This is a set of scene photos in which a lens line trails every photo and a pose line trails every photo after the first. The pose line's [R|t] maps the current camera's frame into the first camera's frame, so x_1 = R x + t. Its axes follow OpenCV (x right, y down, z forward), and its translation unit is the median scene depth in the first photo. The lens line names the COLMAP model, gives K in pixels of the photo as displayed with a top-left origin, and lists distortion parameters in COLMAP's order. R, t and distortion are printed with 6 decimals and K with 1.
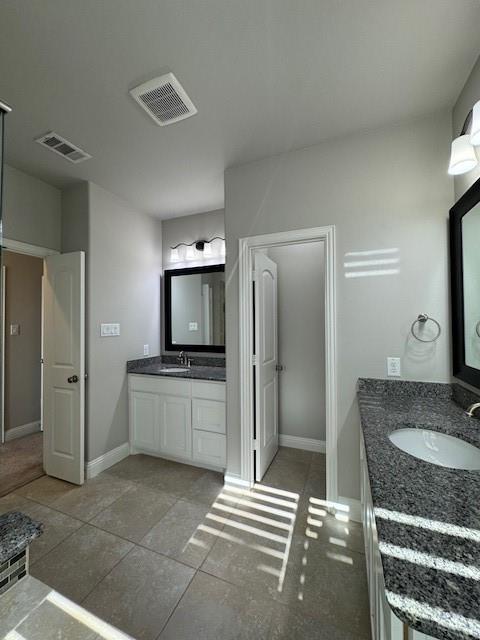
lens RADIAL K [[252.9, 0, 237.5], [0, 252.9, 319.3], [0, 0, 1]] dist [-0.005306, -0.000090]
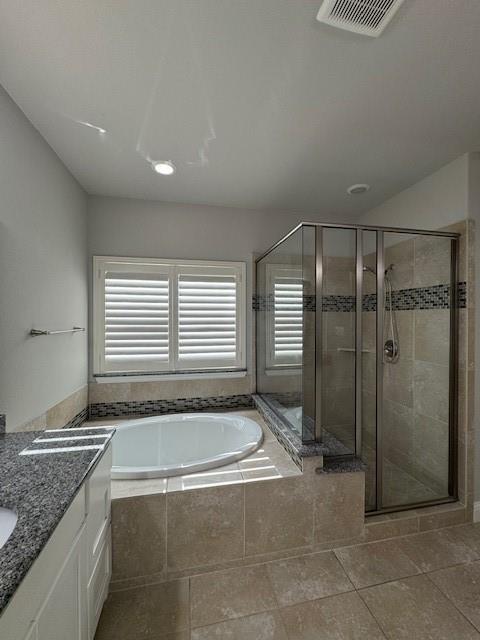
lens RADIAL K [[252.9, 0, 238.6], [0, 252.9, 319.0], [0, 0, 1]] dist [-0.005306, -0.000090]
pose [[-0.824221, 0.009833, -0.566183, 0.814711], [0.011803, 0.999930, 0.000182, -0.146914], [0.566145, -0.006533, -0.824280, 3.230655]]
